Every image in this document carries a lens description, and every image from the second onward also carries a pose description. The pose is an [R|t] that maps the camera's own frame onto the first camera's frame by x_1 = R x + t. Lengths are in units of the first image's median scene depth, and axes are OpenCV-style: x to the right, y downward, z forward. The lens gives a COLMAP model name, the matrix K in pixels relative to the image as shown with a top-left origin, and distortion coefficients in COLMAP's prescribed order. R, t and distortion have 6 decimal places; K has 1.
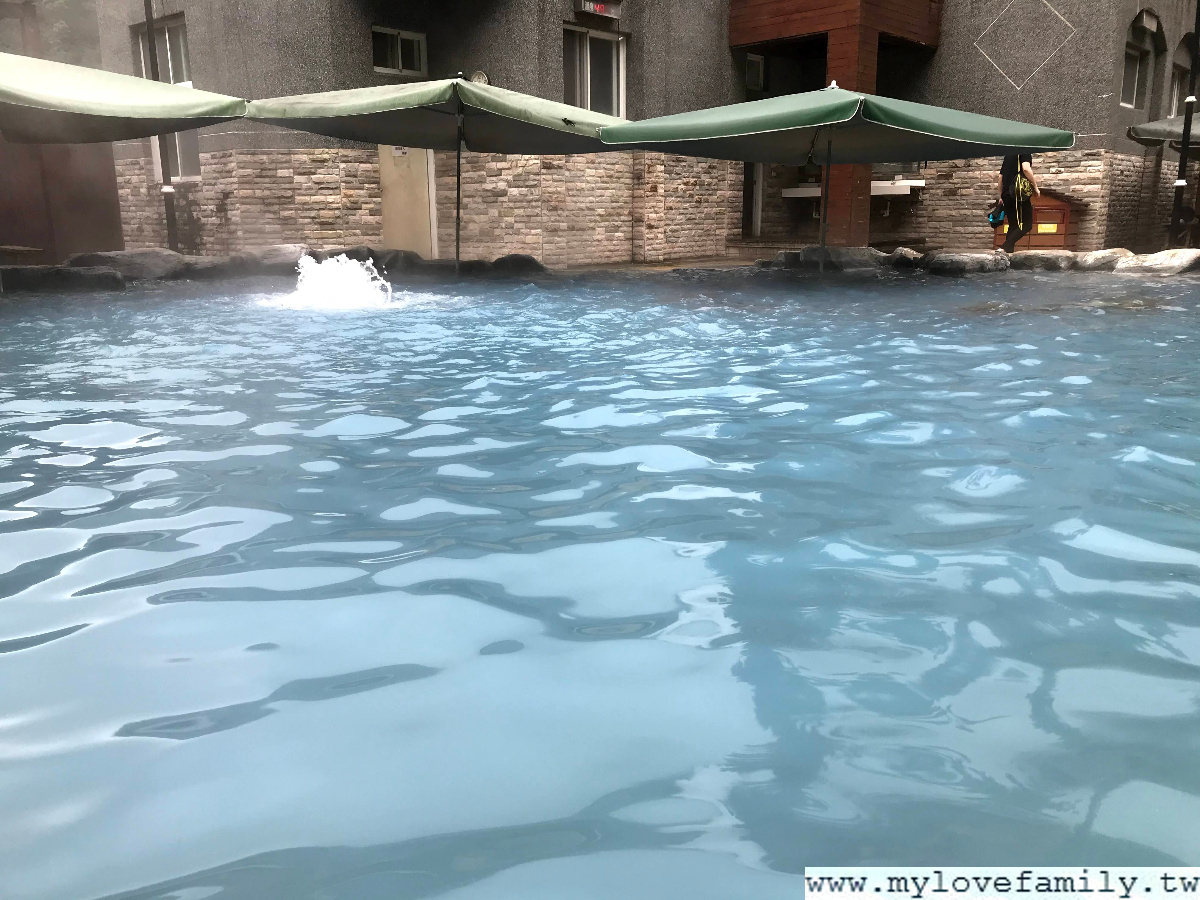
lens RADIAL K [[983.8, 0, 600.0], [0, 983.8, 445.9], [0, 0, 1]] dist [0.031571, -0.035170]
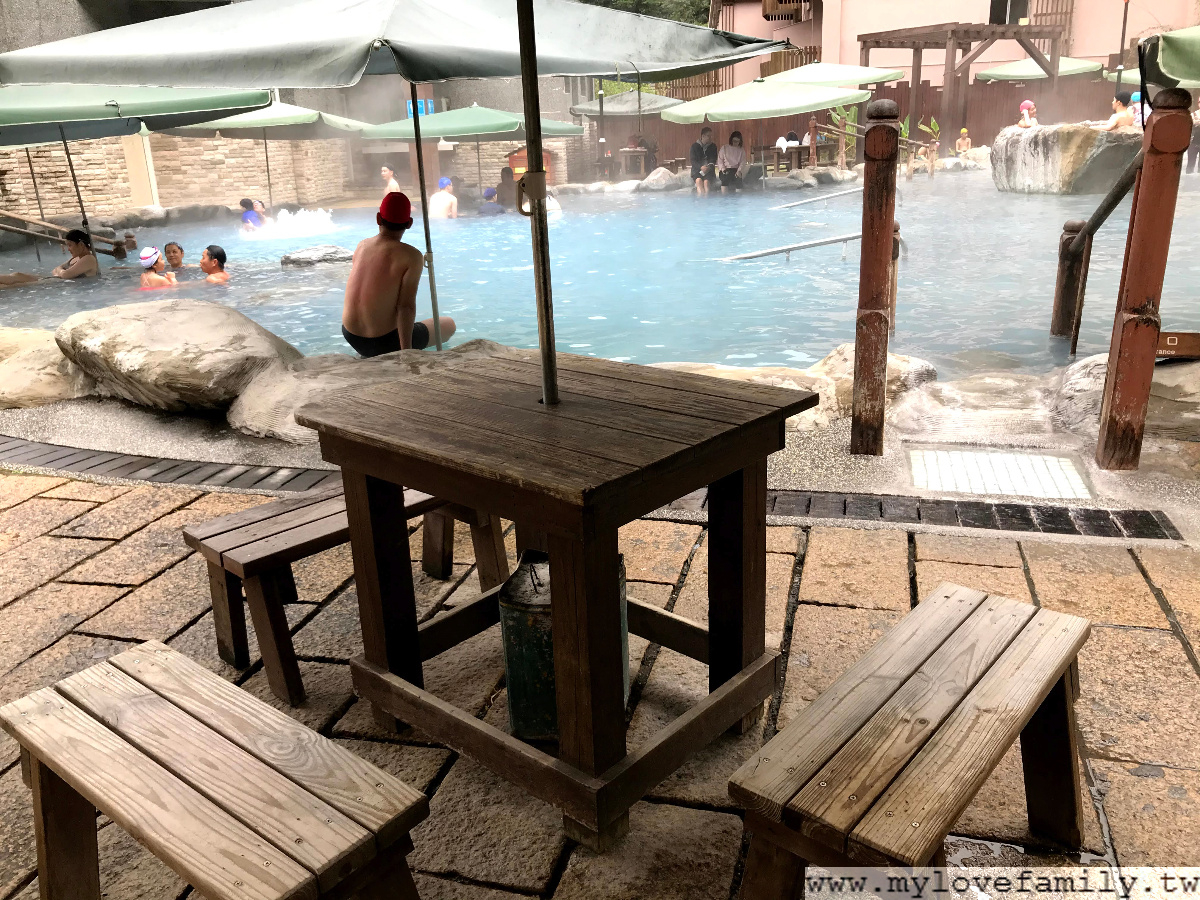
lens RADIAL K [[983.8, 0, 597.7], [0, 983.8, 453.4], [0, 0, 1]] dist [0.031571, -0.035170]
pose [[0.843918, -0.190345, 0.501569, -0.436215], [0.153993, 0.981544, 0.113394, 0.086308], [-0.513896, -0.018457, 0.857654, -0.544578]]
